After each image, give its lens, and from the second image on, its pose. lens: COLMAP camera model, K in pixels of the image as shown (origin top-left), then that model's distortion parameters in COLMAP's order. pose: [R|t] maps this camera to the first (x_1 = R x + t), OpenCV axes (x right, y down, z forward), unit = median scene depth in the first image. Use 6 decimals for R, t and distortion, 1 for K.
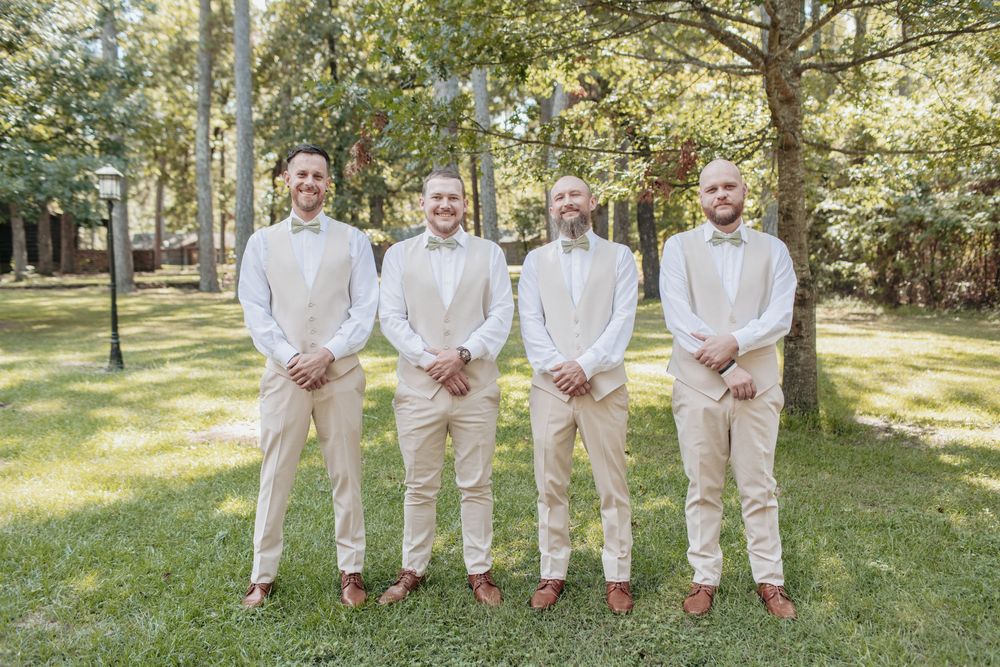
lens RADIAL K [[926.3, 0, 491.7], [0, 926.3, 334.5], [0, 0, 1]] dist [0.008187, 0.000000]
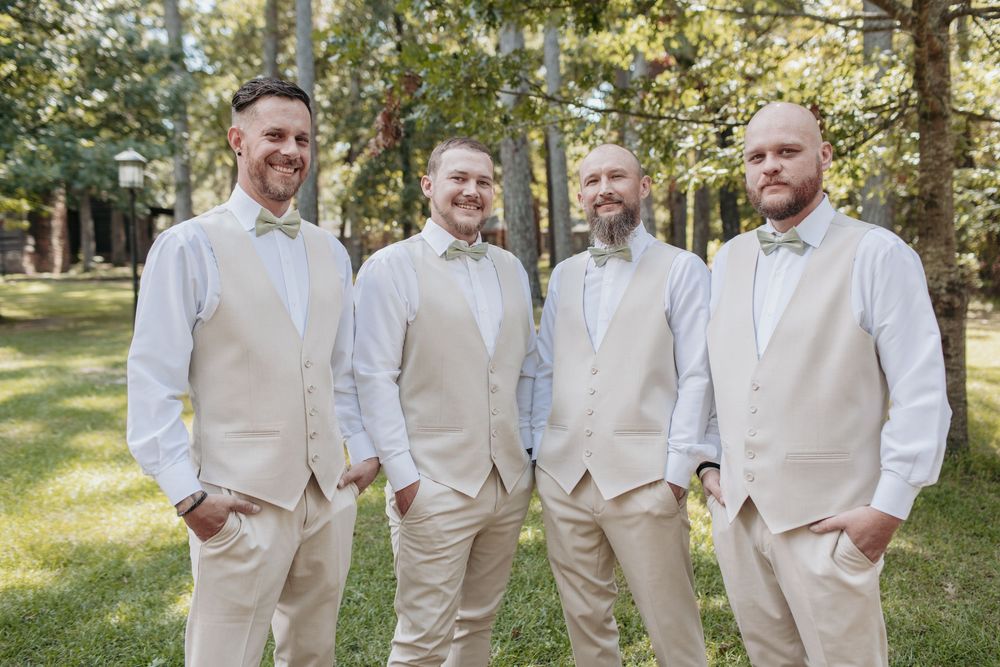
lens RADIAL K [[926.3, 0, 498.0], [0, 926.3, 333.8], [0, 0, 1]] dist [0.008187, 0.000000]
pose [[0.997298, 0.005915, -0.073222, 0.005910], [-0.005094, 0.999922, 0.011395, -0.016243], [0.073284, -0.010992, 0.997251, 0.125924]]
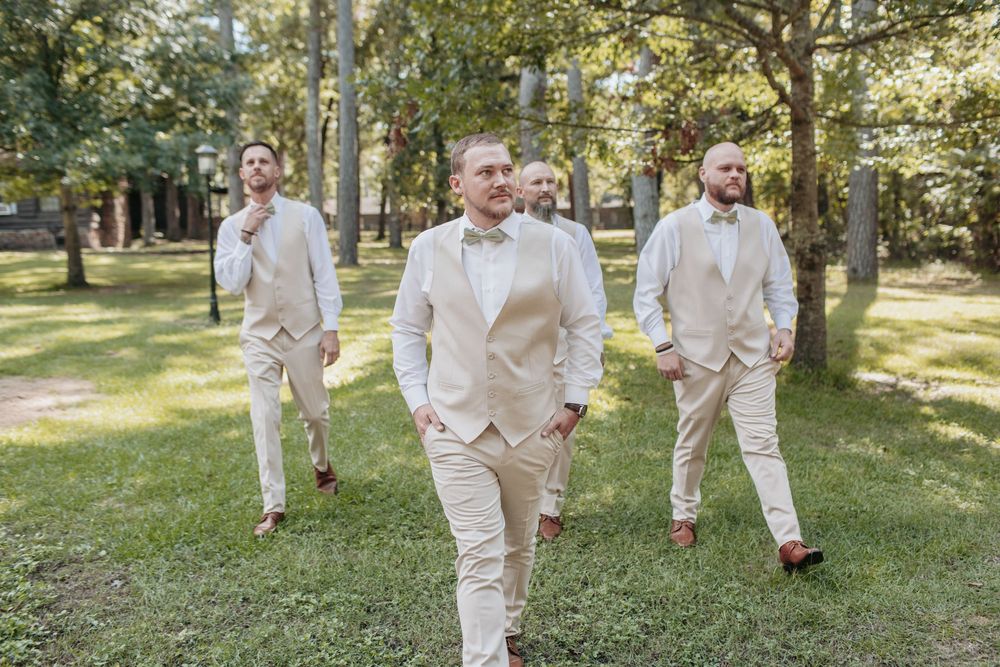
lens RADIAL K [[926.3, 0, 503.1], [0, 926.3, 330.6], [0, 0, 1]] dist [0.008187, 0.000000]
pose [[0.993617, 0.008468, -0.112487, 0.069014], [-0.004660, 0.999408, 0.034074, 0.003336], [0.112709, -0.033332, 0.993069, -0.080310]]
